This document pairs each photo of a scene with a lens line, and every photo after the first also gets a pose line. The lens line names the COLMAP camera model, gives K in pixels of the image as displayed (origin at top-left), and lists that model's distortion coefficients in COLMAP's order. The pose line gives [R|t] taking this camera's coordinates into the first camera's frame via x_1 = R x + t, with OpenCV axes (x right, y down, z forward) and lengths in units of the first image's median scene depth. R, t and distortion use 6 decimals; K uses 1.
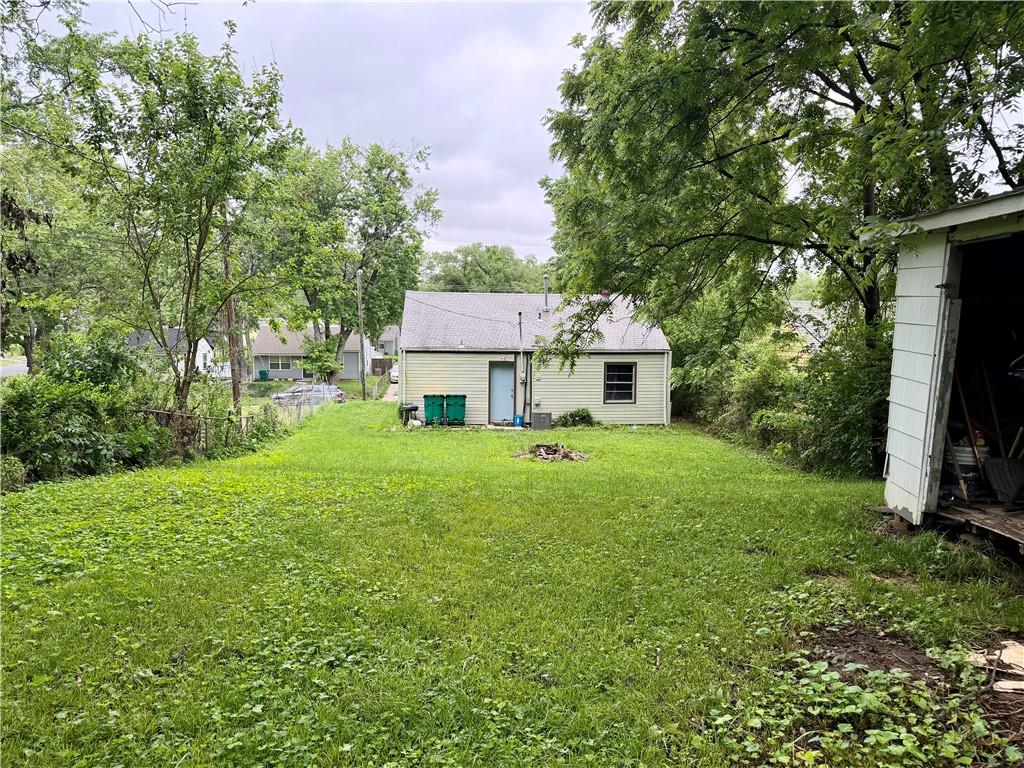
lens RADIAL K [[724.4, 0, 512.0], [0, 724.4, 384.0], [0, 0, 1]] dist [0.038886, -0.003269]
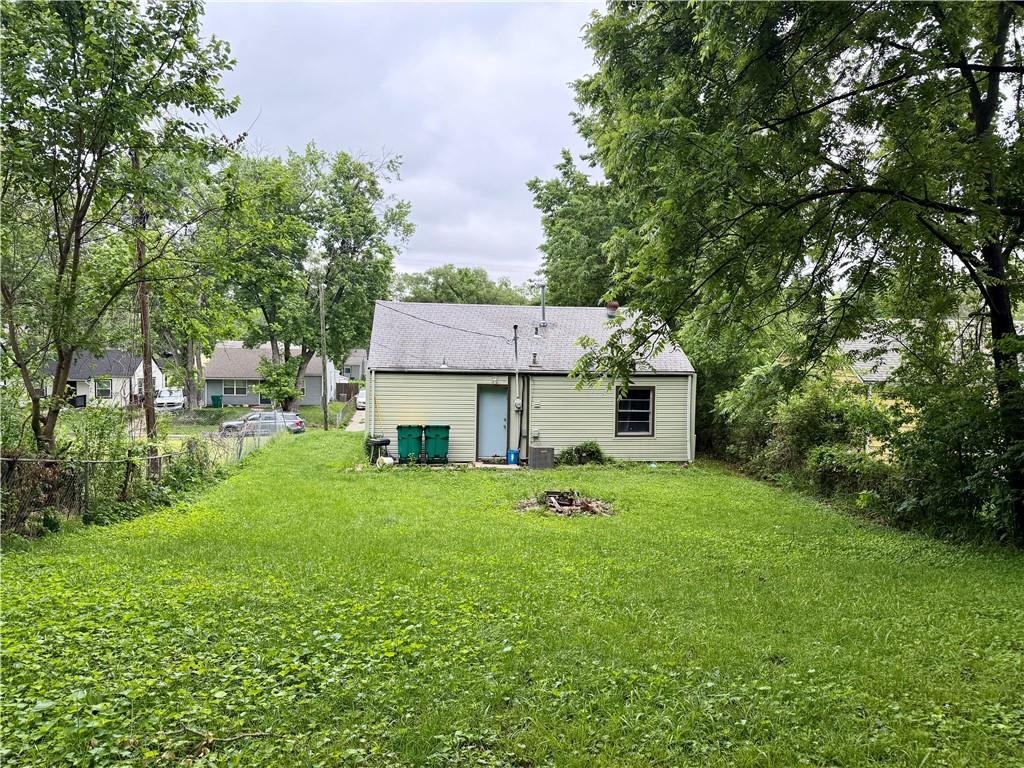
lens RADIAL K [[724.4, 0, 512.0], [0, 724.4, 384.0], [0, 0, 1]] dist [0.038886, -0.003269]
pose [[0.998998, 0.004900, 0.044483, -0.028464], [-0.003259, 0.999314, -0.036890, -0.001816], [-0.044633, 0.036708, 0.998329, 0.175825]]
